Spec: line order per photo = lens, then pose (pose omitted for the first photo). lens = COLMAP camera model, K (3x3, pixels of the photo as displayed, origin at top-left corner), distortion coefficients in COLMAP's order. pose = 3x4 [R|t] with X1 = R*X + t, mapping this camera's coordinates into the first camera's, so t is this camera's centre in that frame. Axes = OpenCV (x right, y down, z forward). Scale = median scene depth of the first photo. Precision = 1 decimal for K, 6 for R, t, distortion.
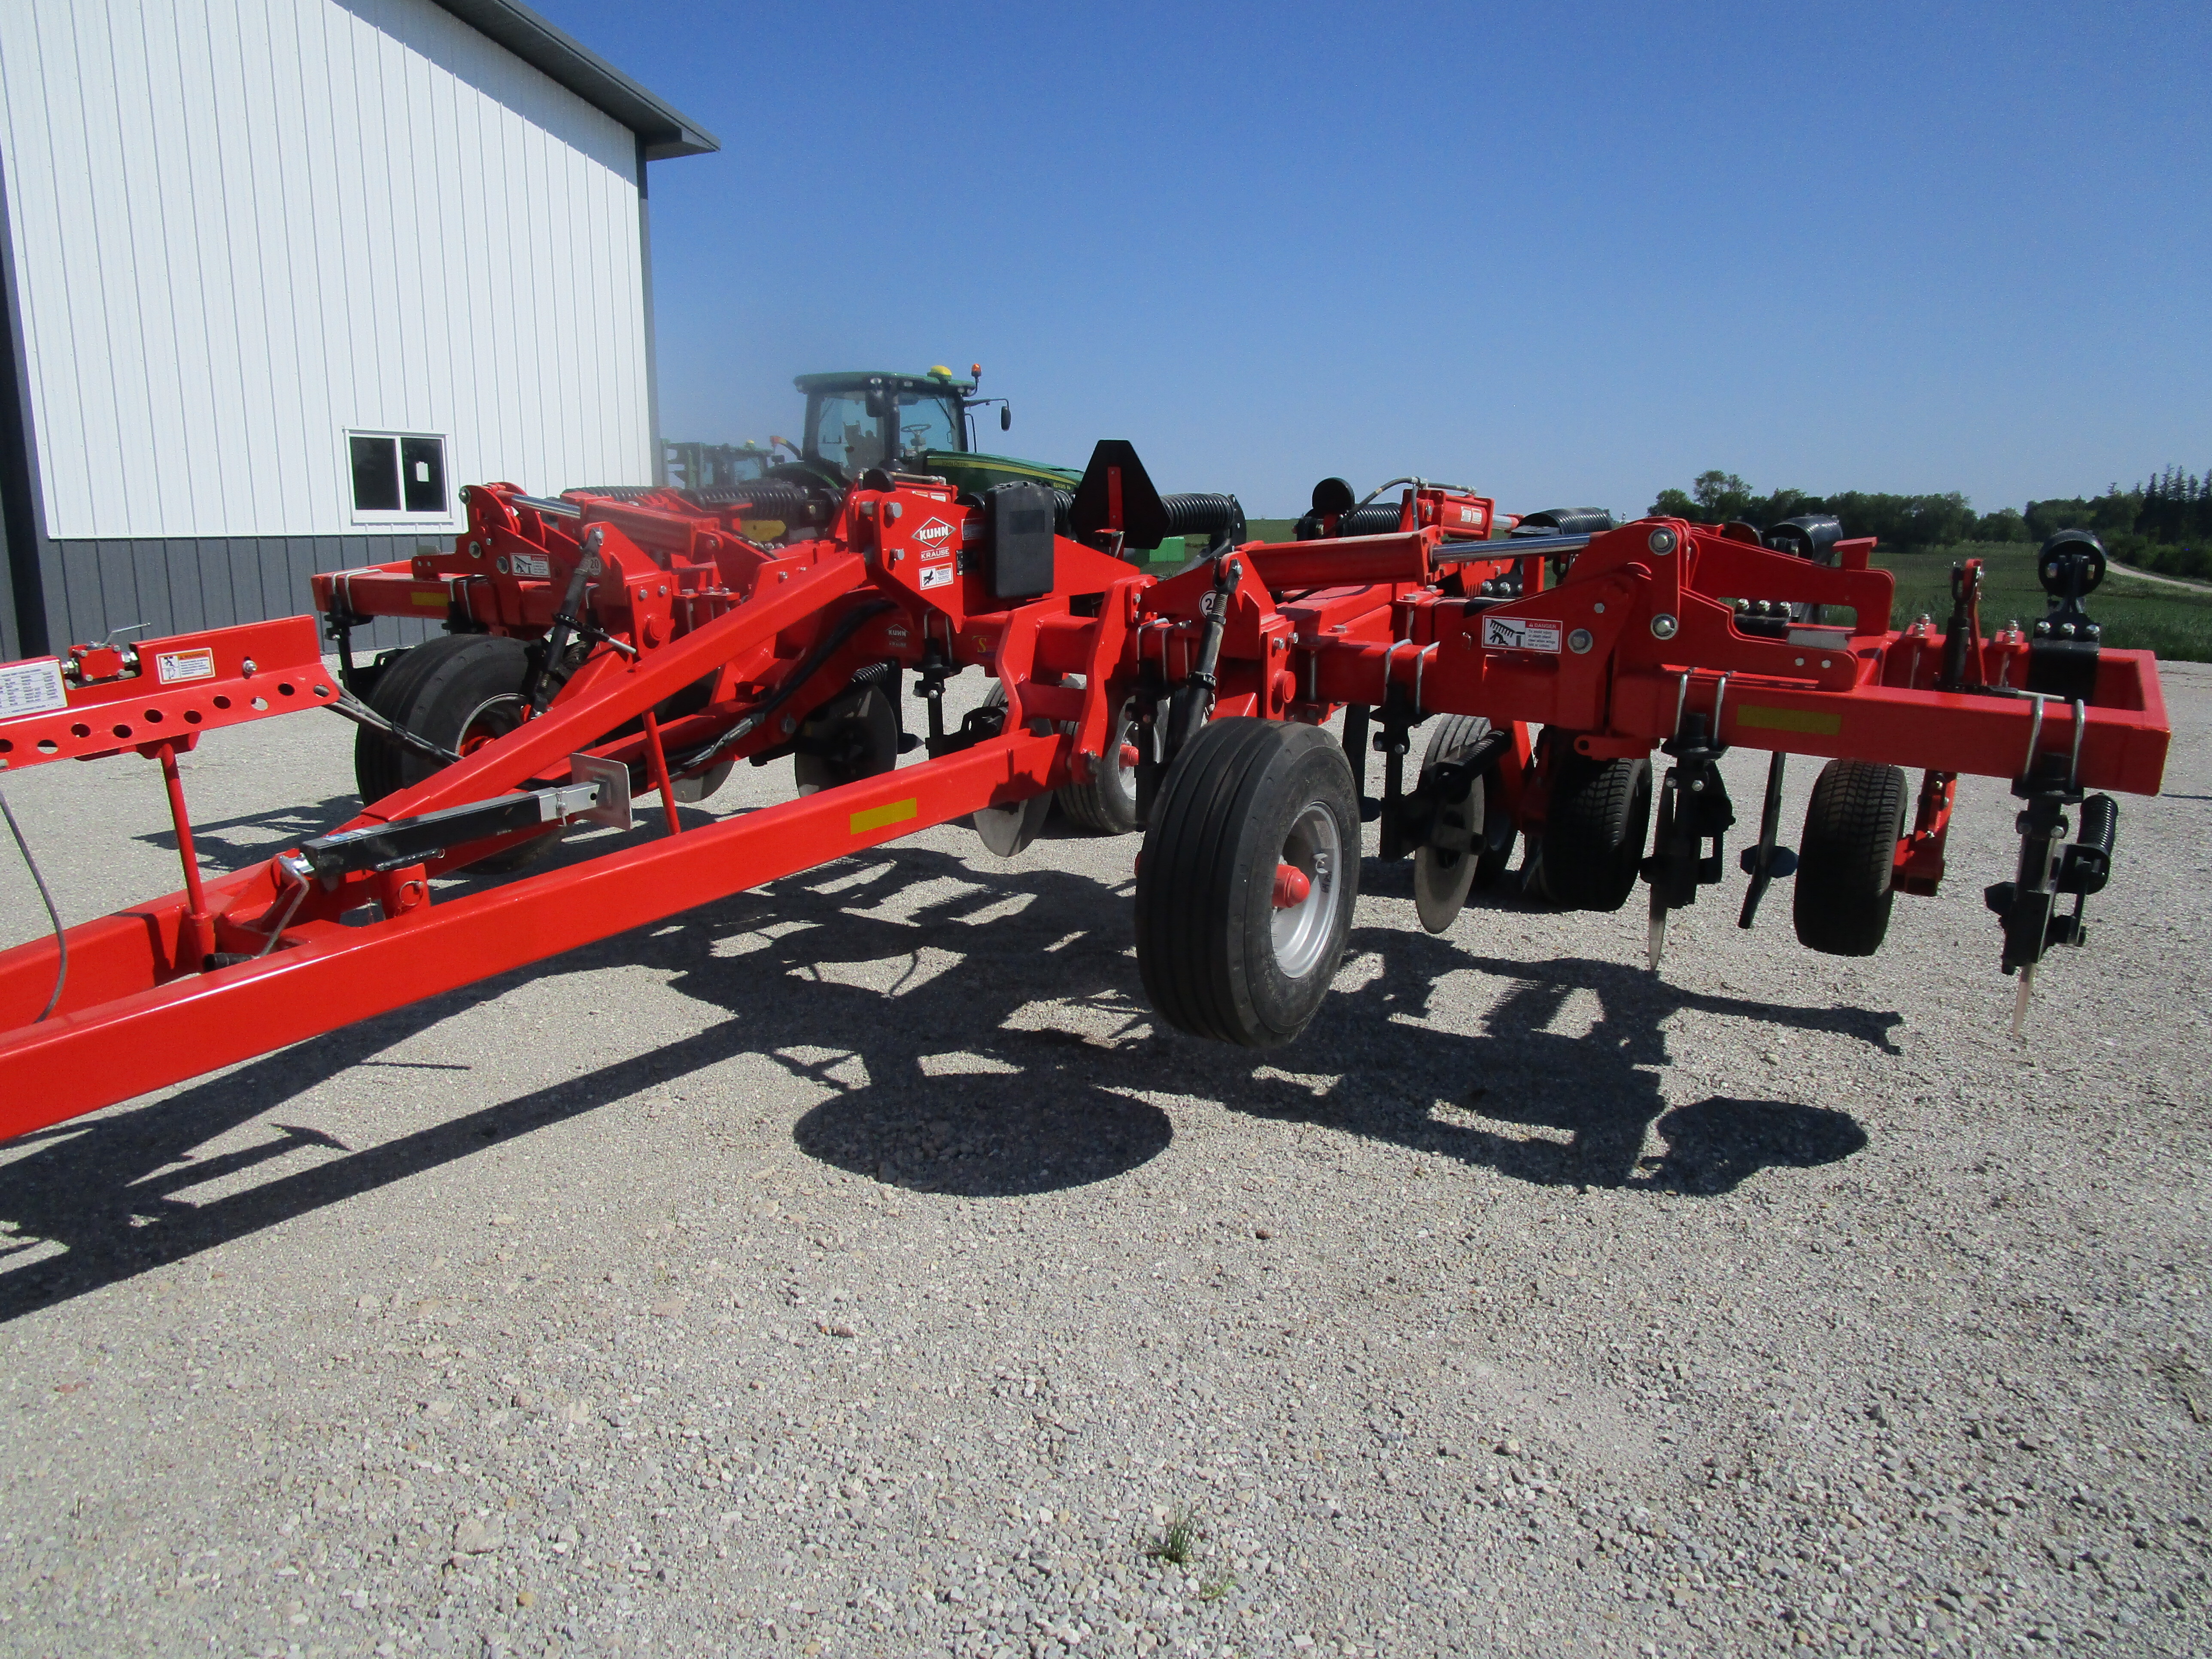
lens RADIAL K [[1553.1, 0, 1080.4], [0, 1553.1, 819.1], [0, 0, 1]] dist [-0.032624, -0.001704]
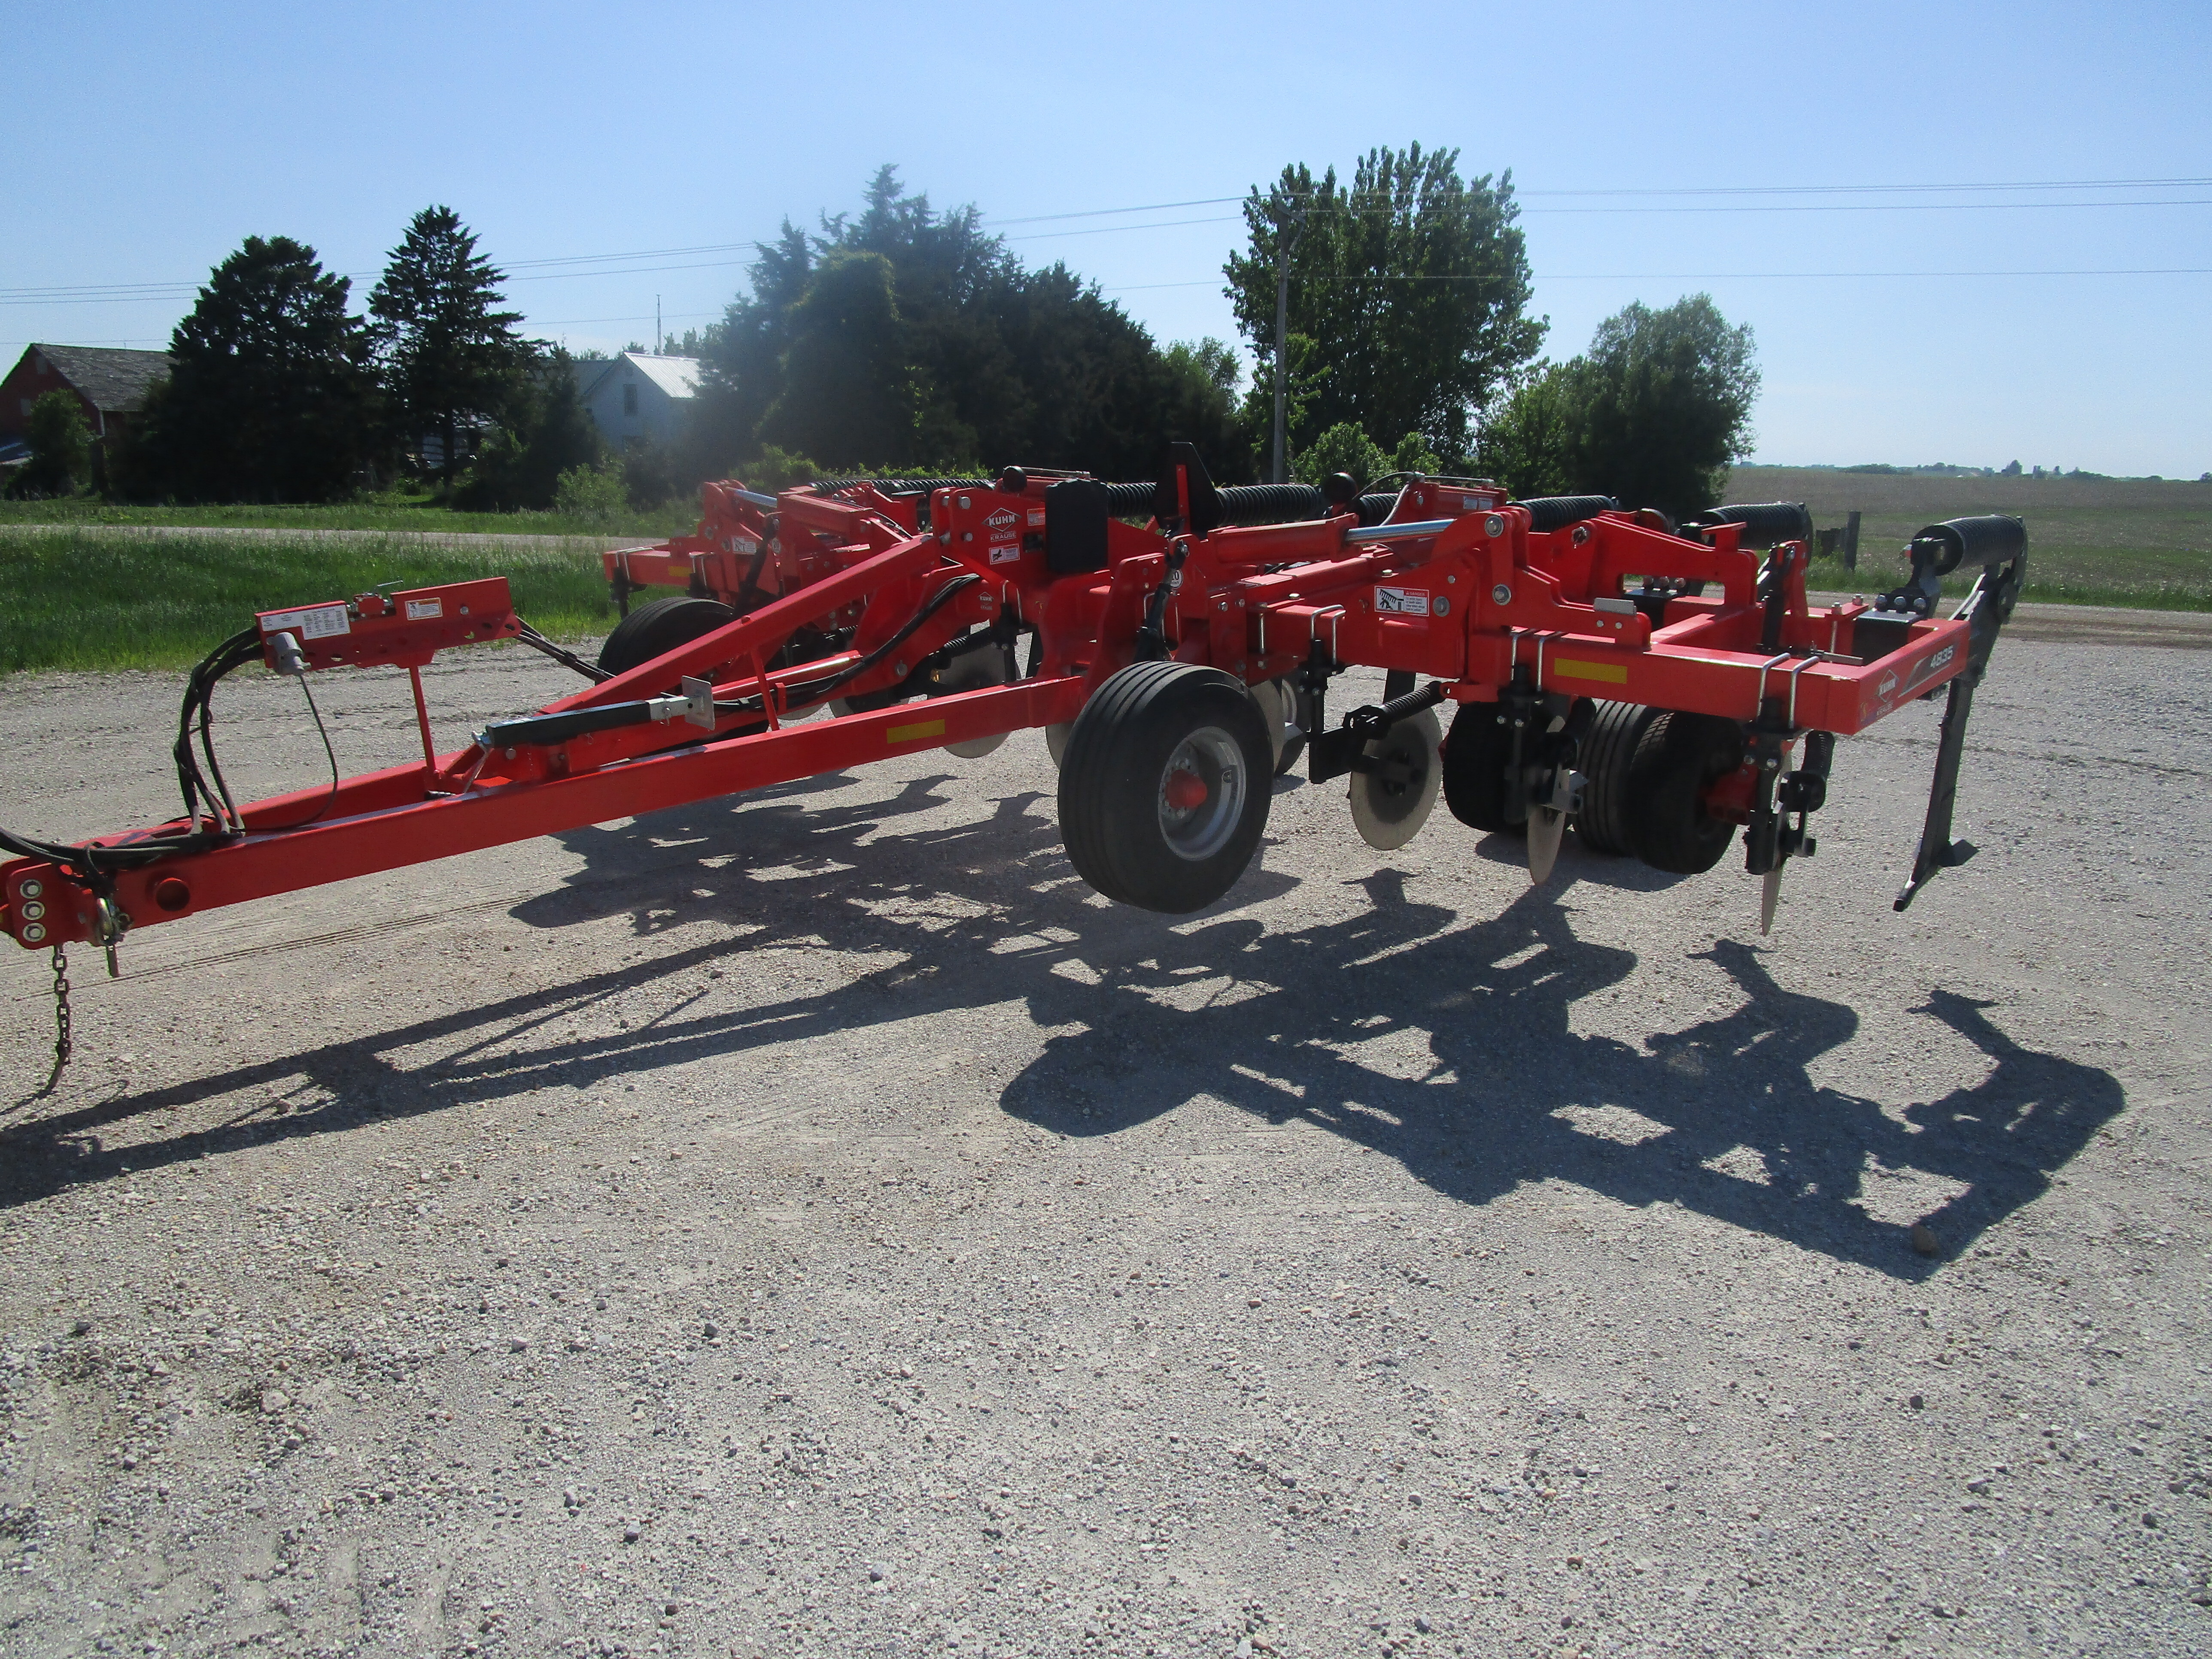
lens RADIAL K [[1607.1, 0, 1199.3], [0, 1607.1, 822.3], [0, 0, 1]] dist [-0.094513, 0.041112]
pose [[0.983679, 0.034873, -0.176521, 0.385035], [-0.033575, 0.999383, 0.010340, 0.058804], [0.176773, -0.004245, 0.984242, -0.350304]]
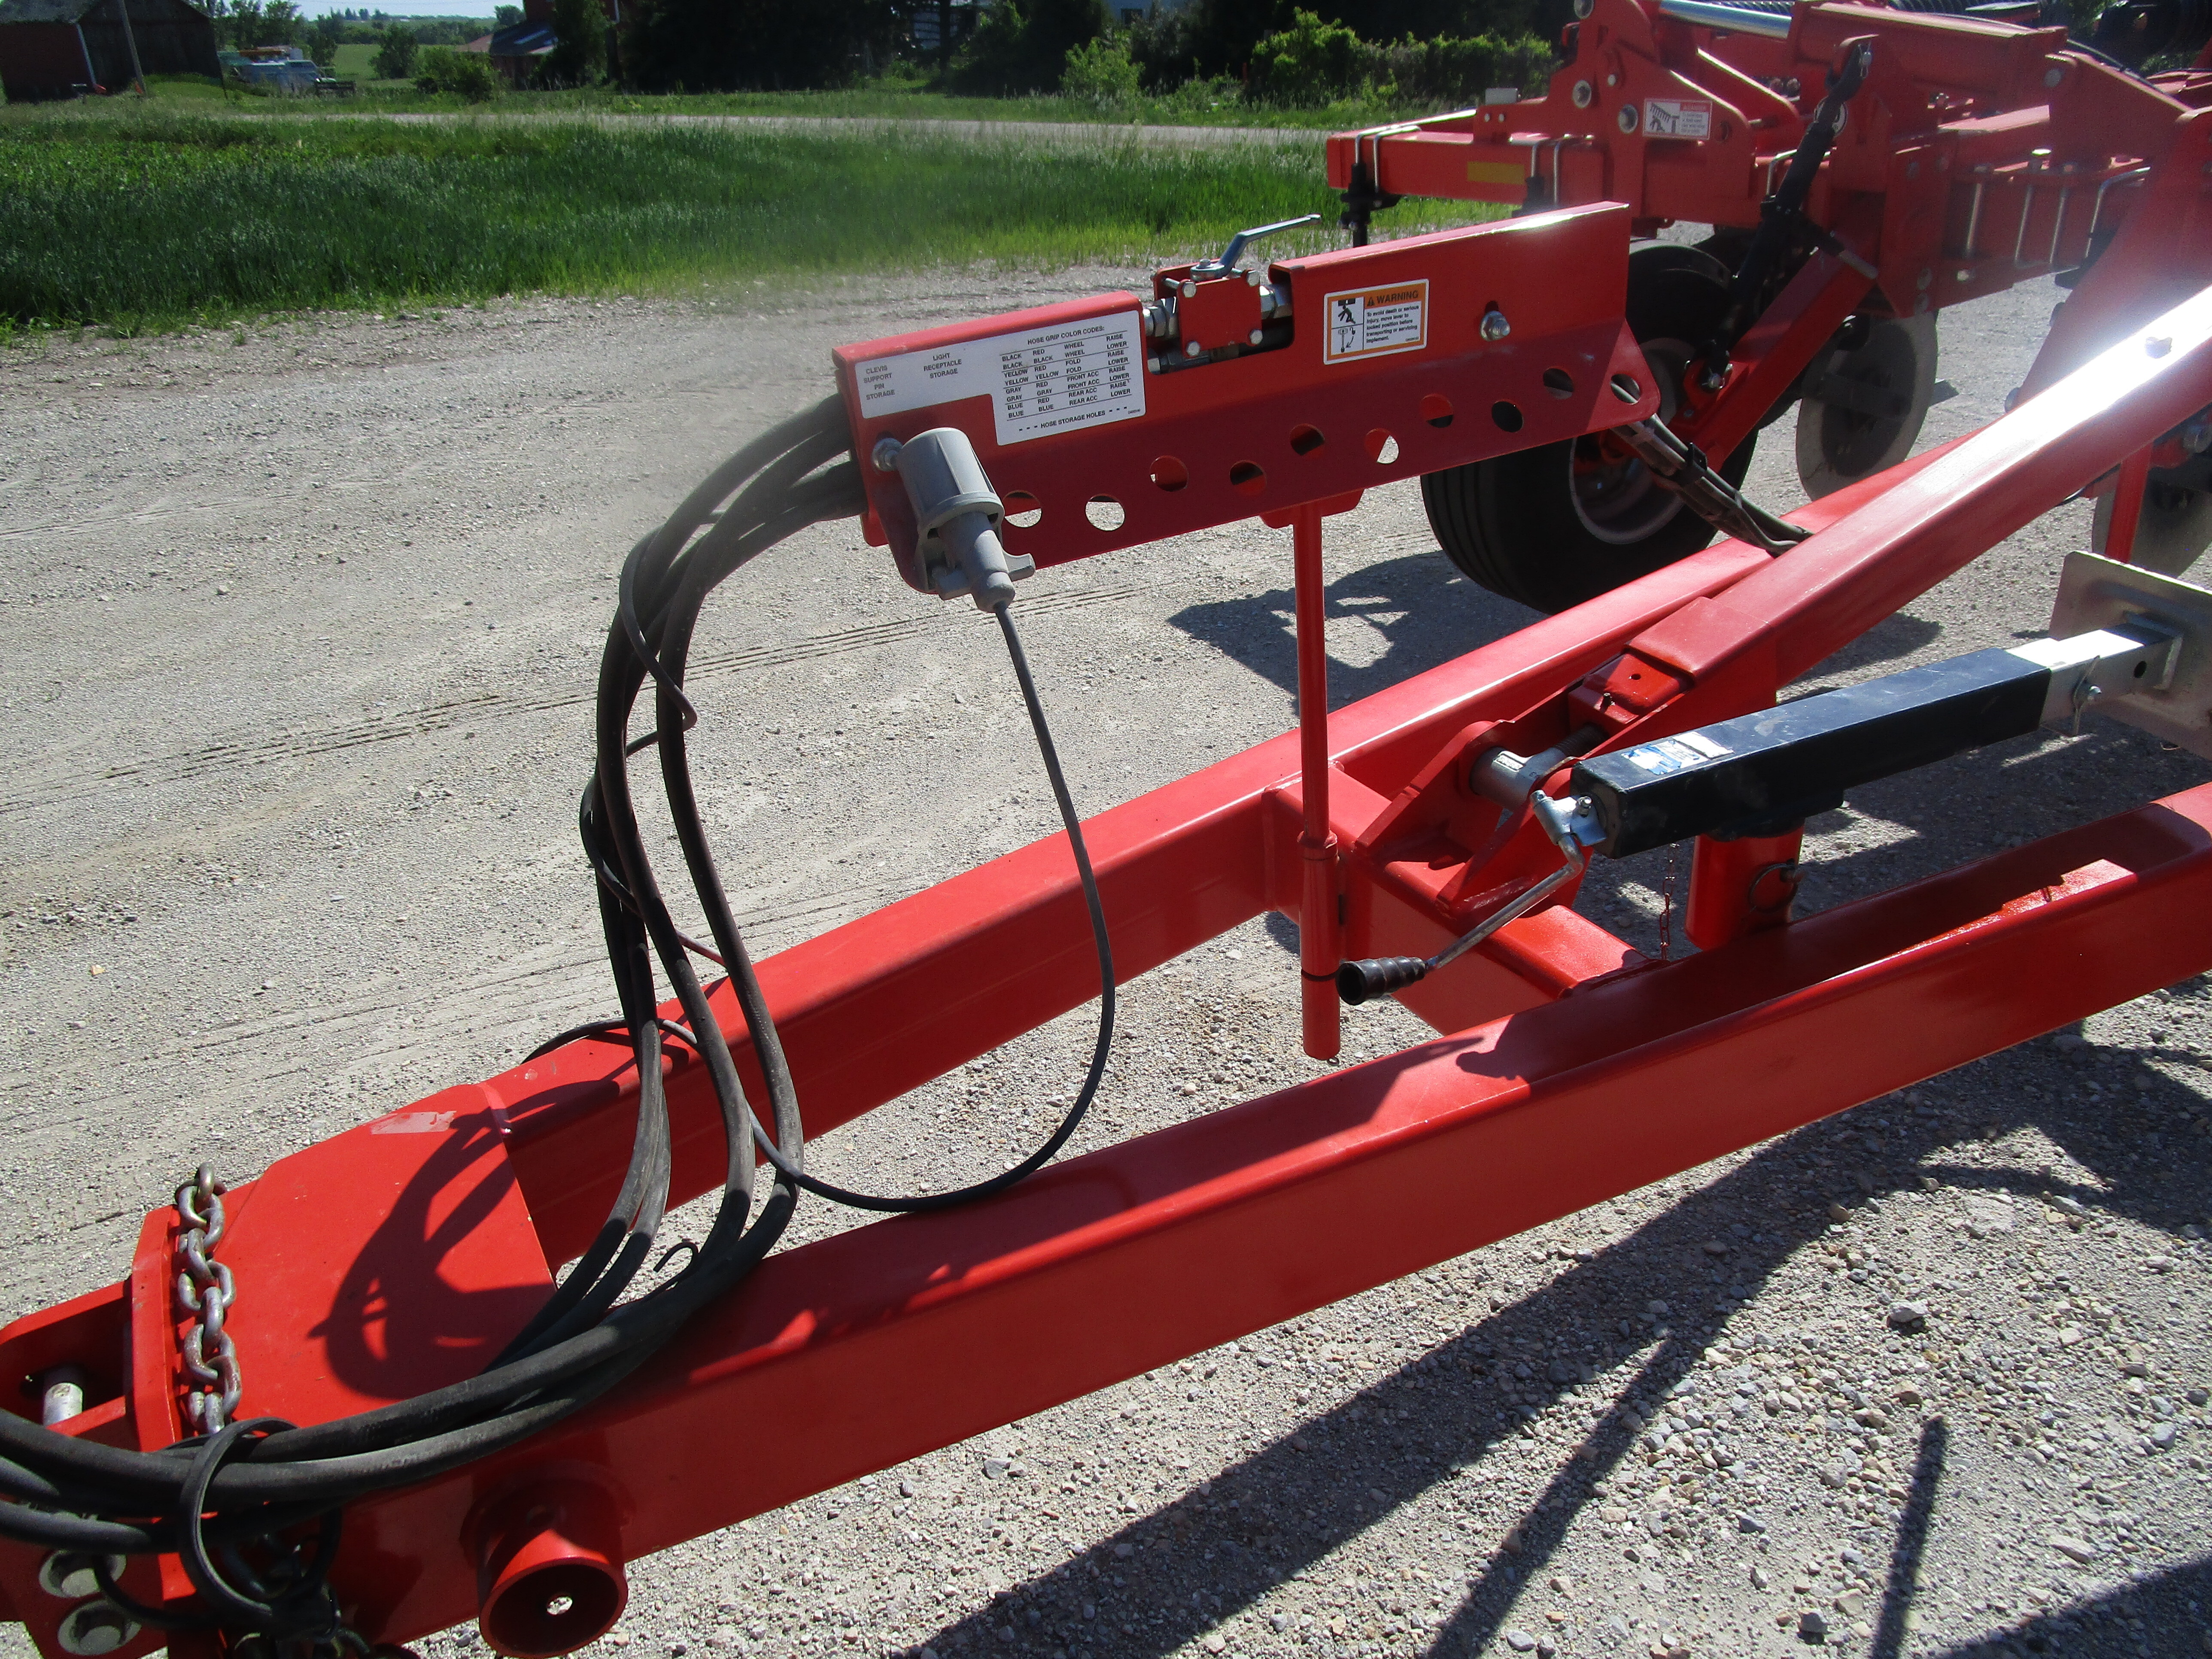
lens RADIAL K [[1553.1, 0, 1080.4], [0, 1553.1, 819.1], [0, 0, 1]] dist [-0.032624, -0.001704]
pose [[0.863478, 0.197562, -0.464085, -0.327591], [-0.074842, 0.960098, 0.269464, -0.059043], [0.498803, -0.197943, 0.843809, 0.431236]]
